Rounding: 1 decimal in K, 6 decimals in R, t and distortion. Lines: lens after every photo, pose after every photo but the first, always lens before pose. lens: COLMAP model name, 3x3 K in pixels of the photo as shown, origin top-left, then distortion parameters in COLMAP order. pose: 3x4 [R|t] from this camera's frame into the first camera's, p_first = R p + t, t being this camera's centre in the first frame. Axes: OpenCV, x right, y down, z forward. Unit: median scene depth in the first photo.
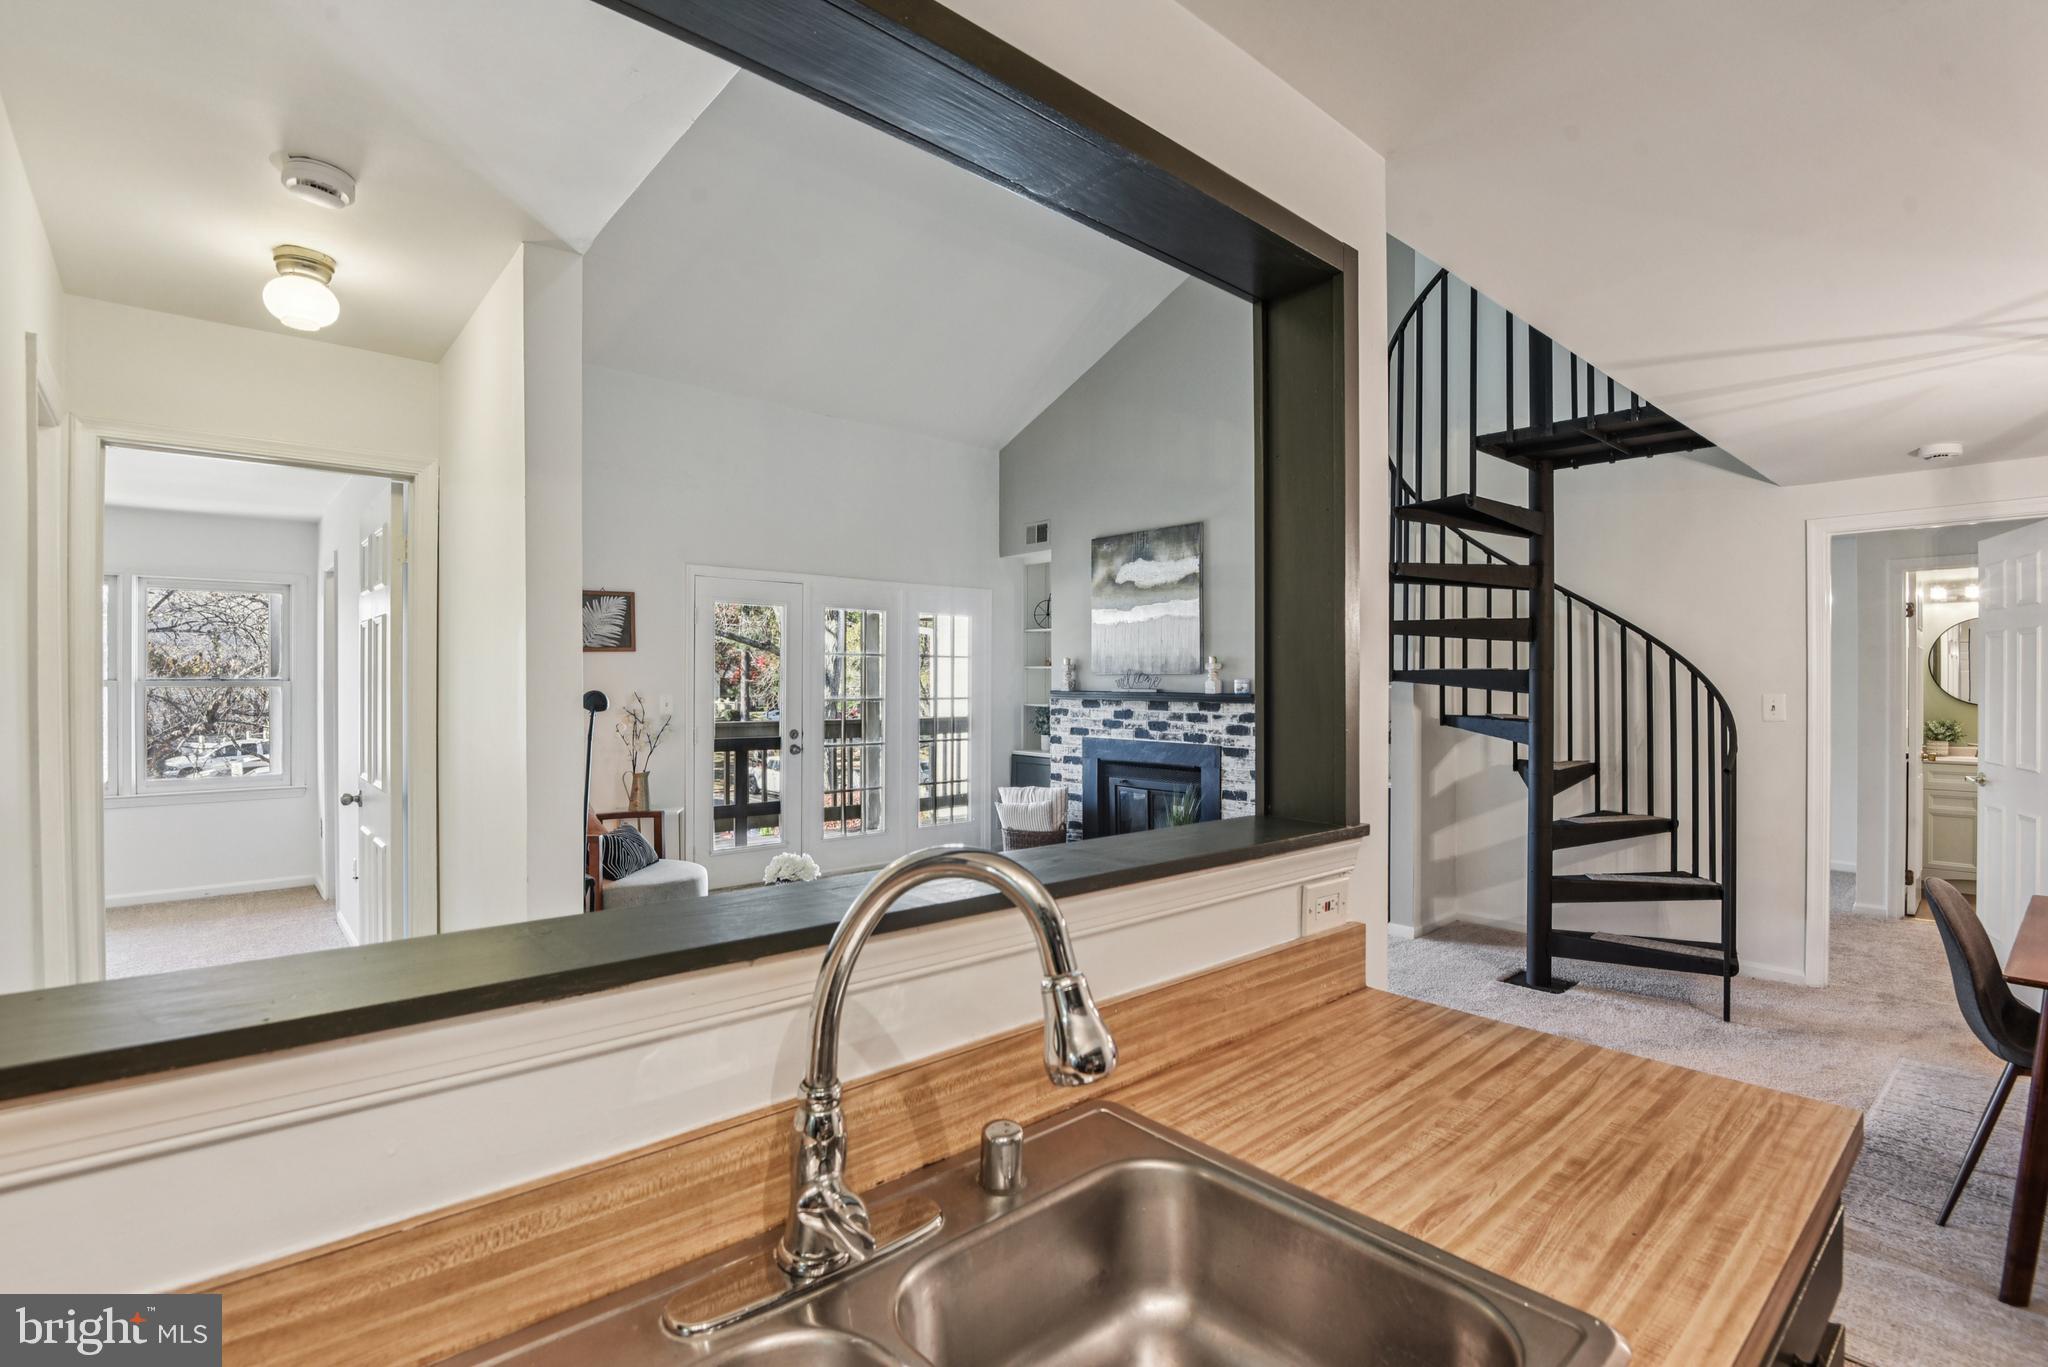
lens RADIAL K [[947.3, 0, 1021.5], [0, 947.3, 686.8], [0, 0, 1]] dist [-0.009973, -0.008594]
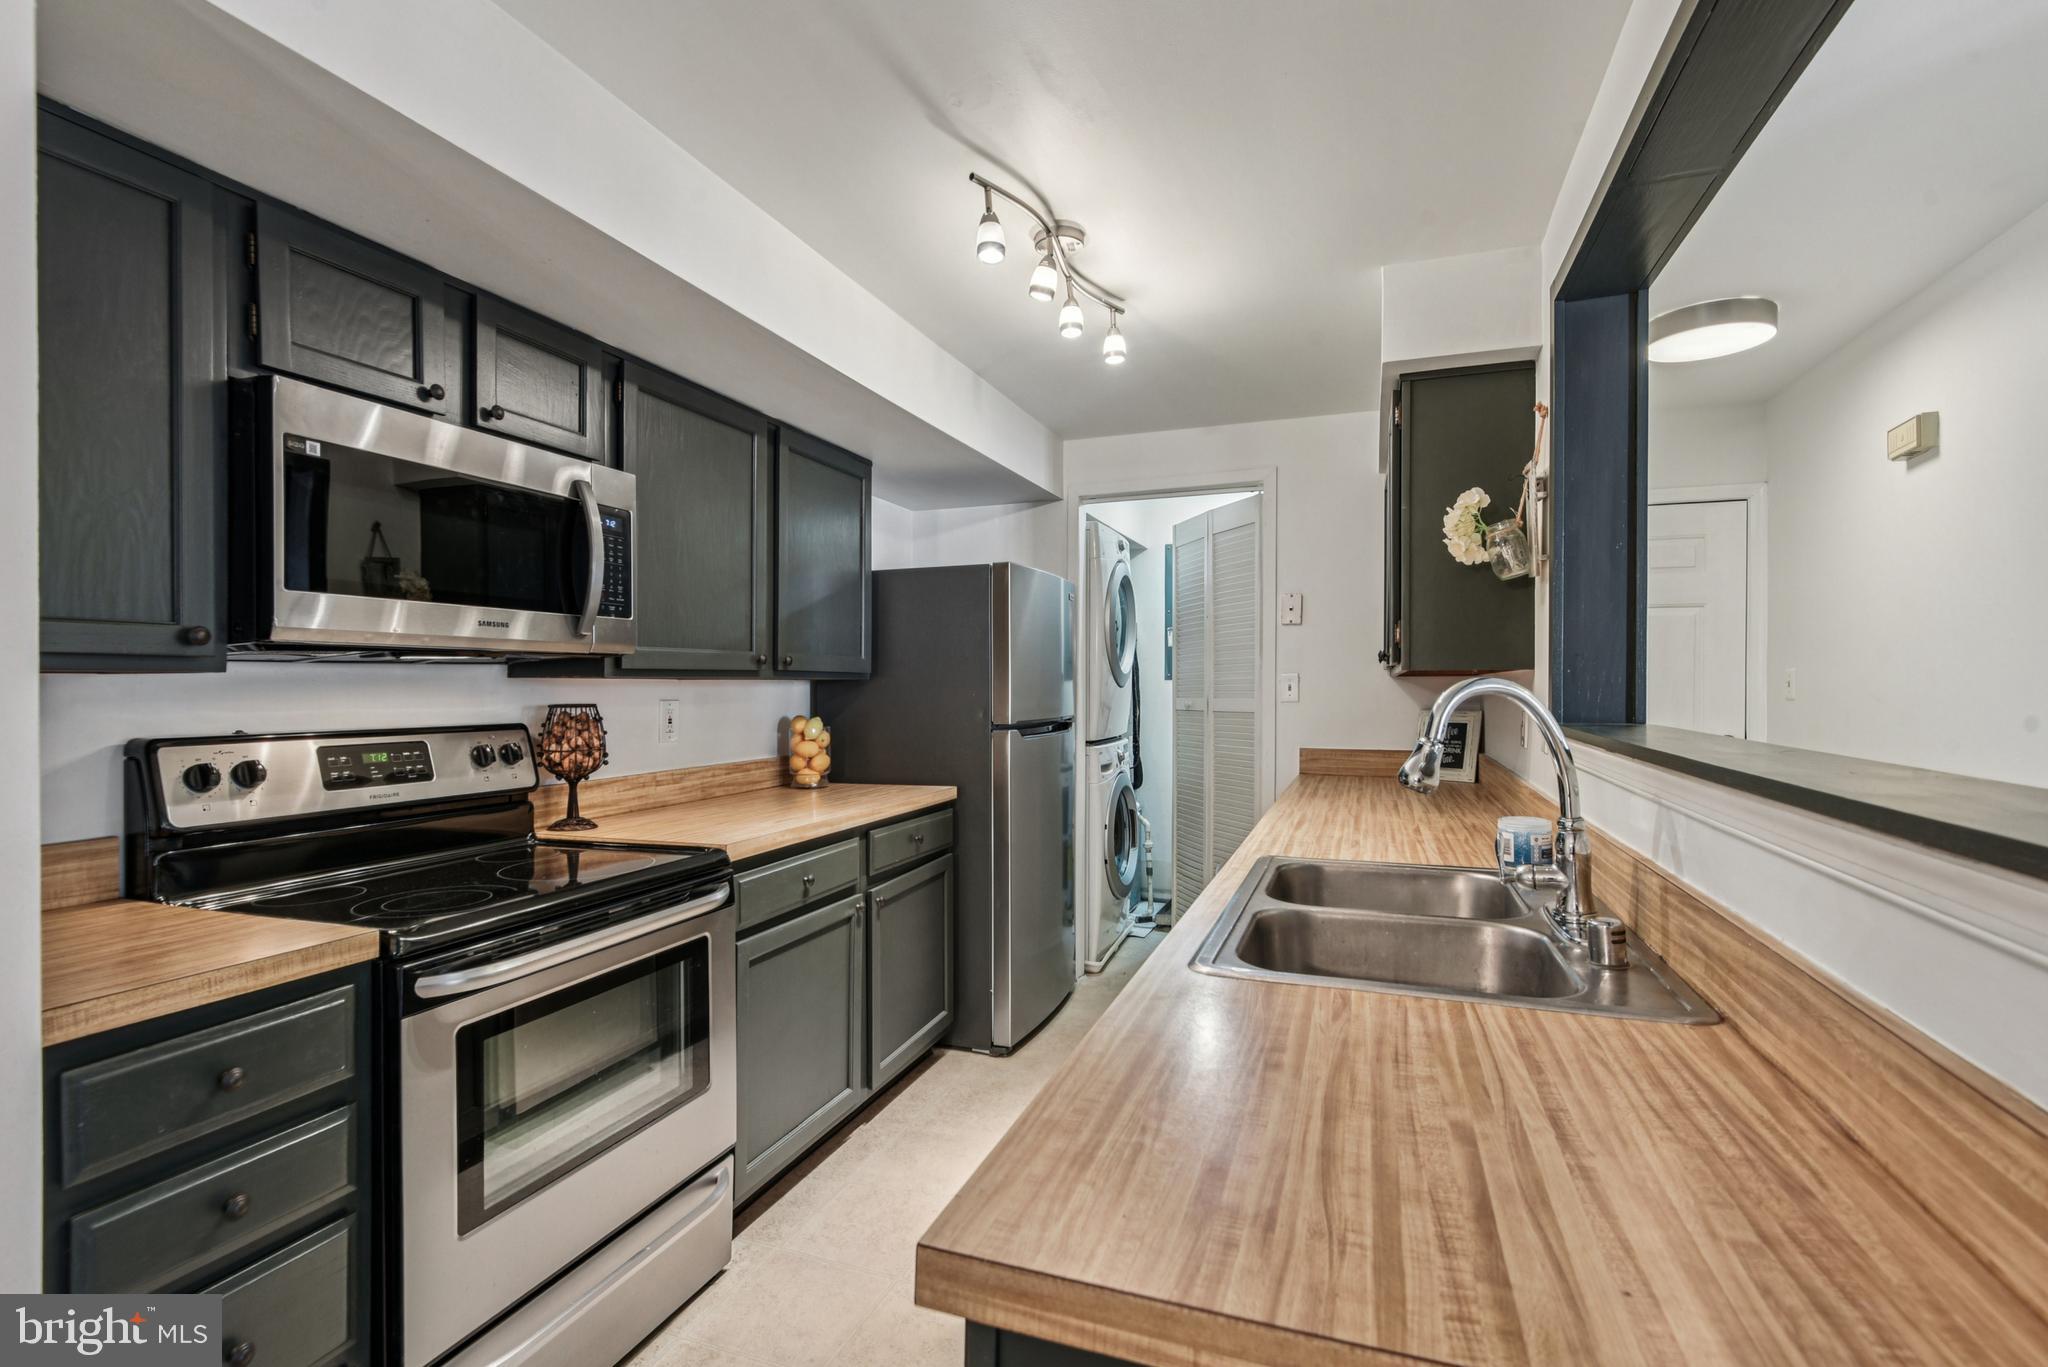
lens RADIAL K [[947.3, 0, 1012.0], [0, 947.3, 686.3], [0, 0, 1]] dist [-0.009973, -0.008594]
pose [[-0.882929, -0.000415, -0.469506, 0.236412], [-0.003889, 0.999972, 0.006430, 0.026559], [0.469490, 0.007504, -0.882906, 0.320366]]
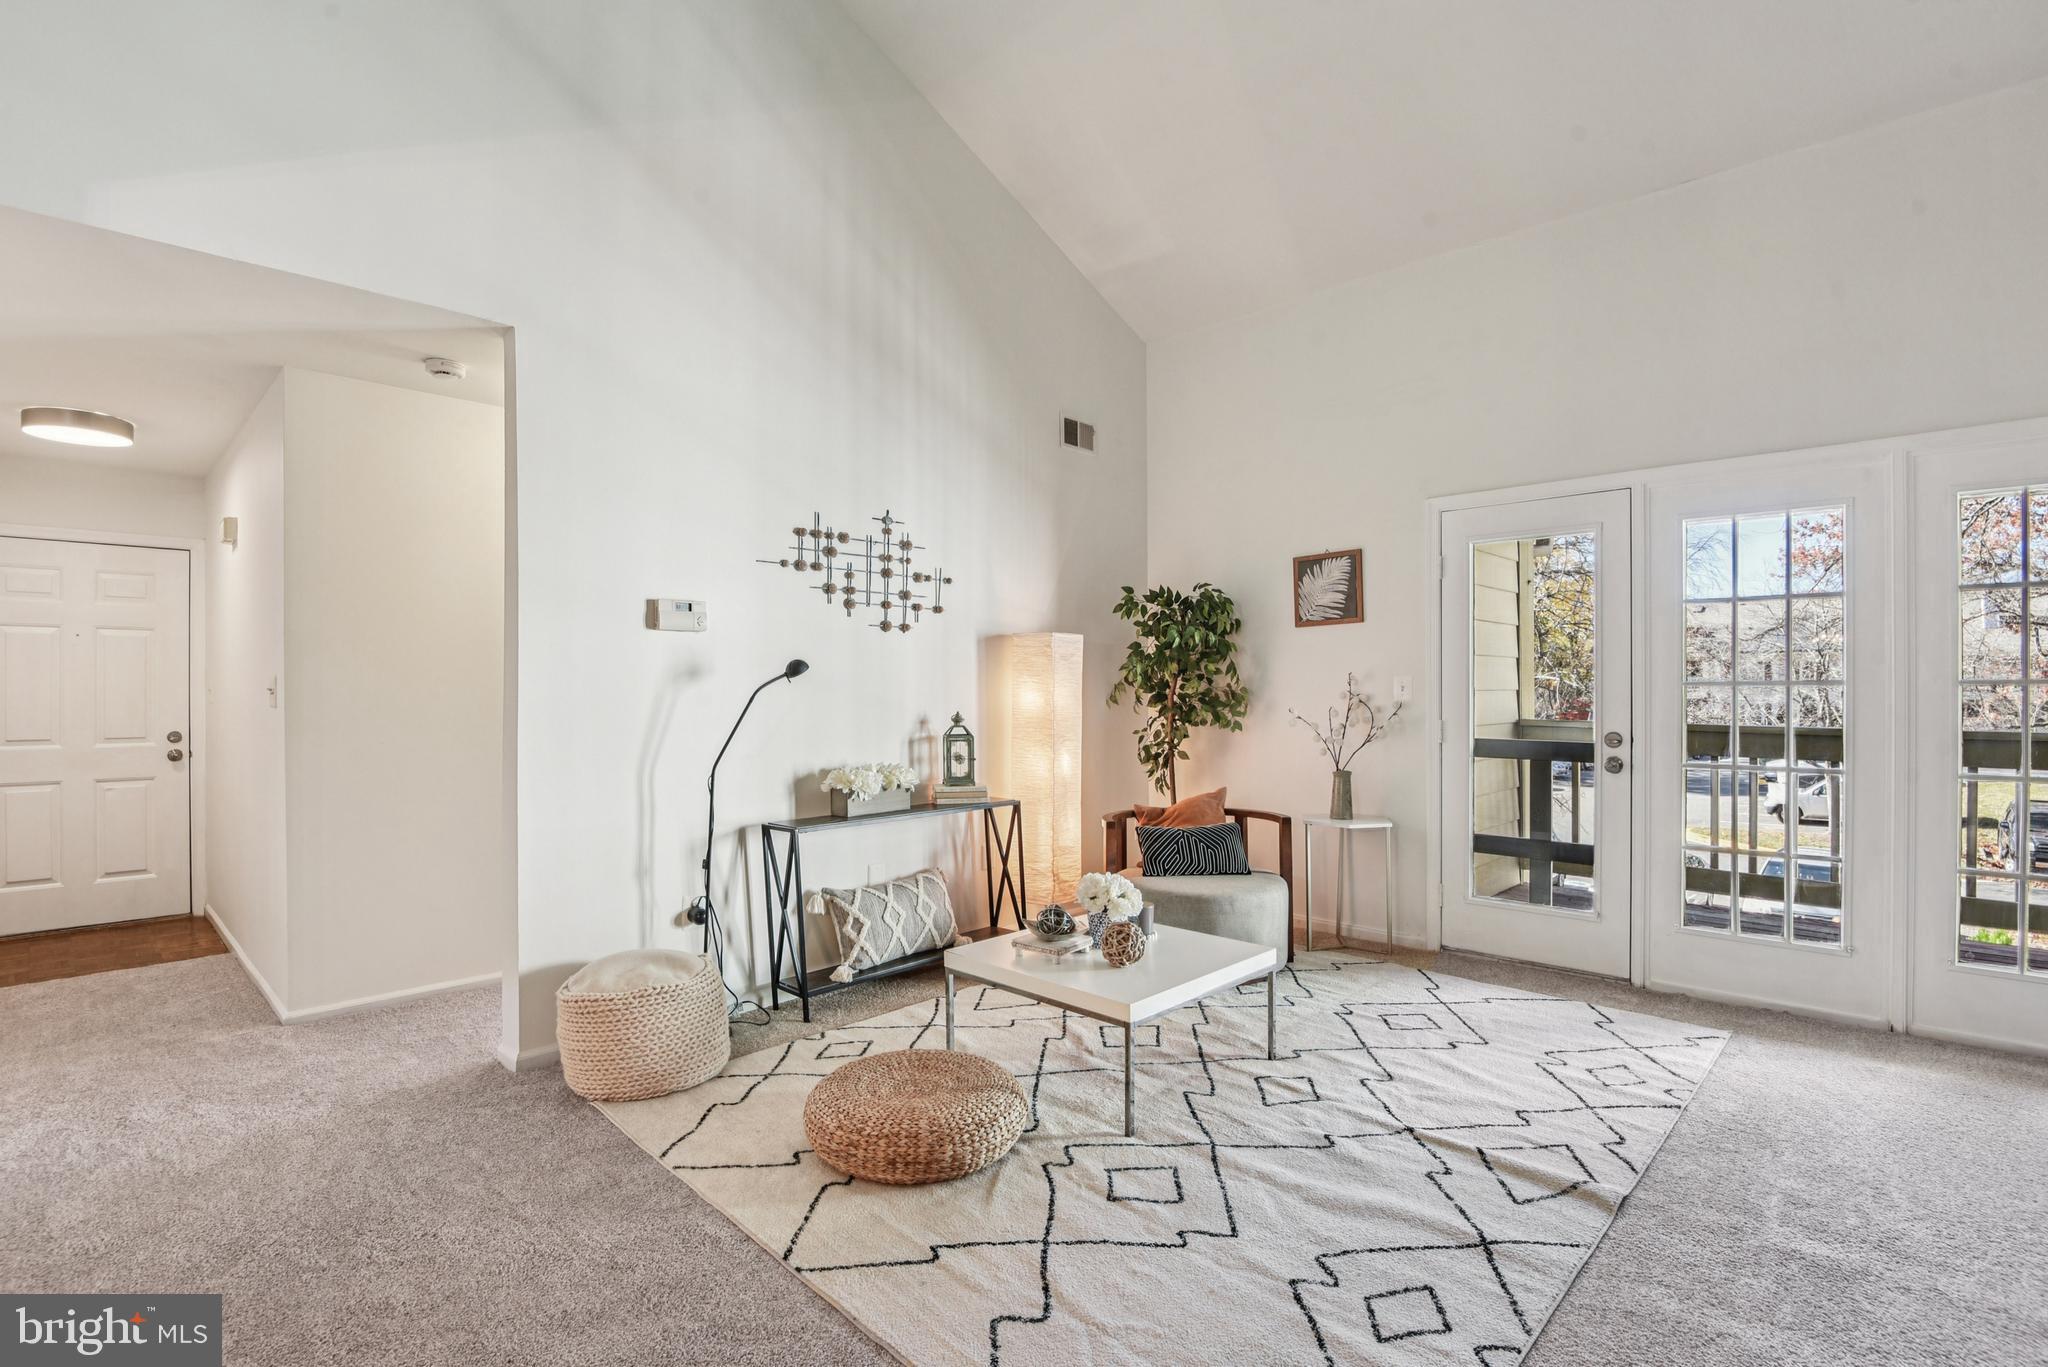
lens RADIAL K [[947.3, 0, 1022.2], [0, 947.3, 696.8], [0, 0, 1]] dist [-0.009973, -0.008594]
pose [[0.087221, 0.004652, -0.996178, 0.422915], [-0.002015, 0.999988, 0.004493, 0.026693], [0.996187, 0.001615, 0.087229, 0.738986]]
